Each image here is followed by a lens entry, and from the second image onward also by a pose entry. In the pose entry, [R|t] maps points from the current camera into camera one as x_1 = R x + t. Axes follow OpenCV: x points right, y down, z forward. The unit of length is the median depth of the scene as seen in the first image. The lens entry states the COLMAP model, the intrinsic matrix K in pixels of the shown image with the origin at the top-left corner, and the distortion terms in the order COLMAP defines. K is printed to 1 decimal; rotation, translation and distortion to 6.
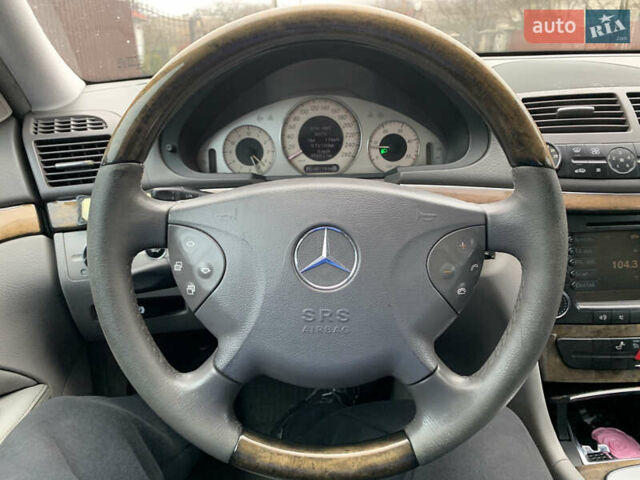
lens RADIAL K [[490.6, 0, 311.0], [0, 490.6, 239.7], [0, 0, 1]] dist [0.018192, -0.021209]
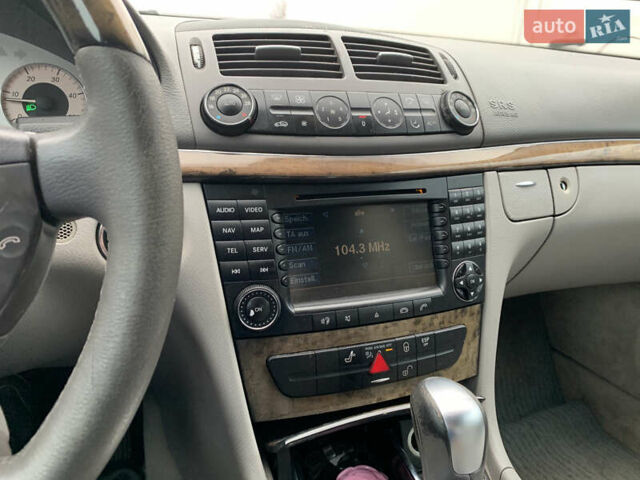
lens RADIAL K [[490.6, 0, 317.3], [0, 490.6, 237.9], [0, 0, 1]] dist [0.018192, -0.021209]
pose [[0.947092, -0.046330, 0.317600, 0.303791], [0.067765, 0.996085, -0.056773, 0.063750], [-0.313726, 0.075291, 0.946524, 0.255725]]
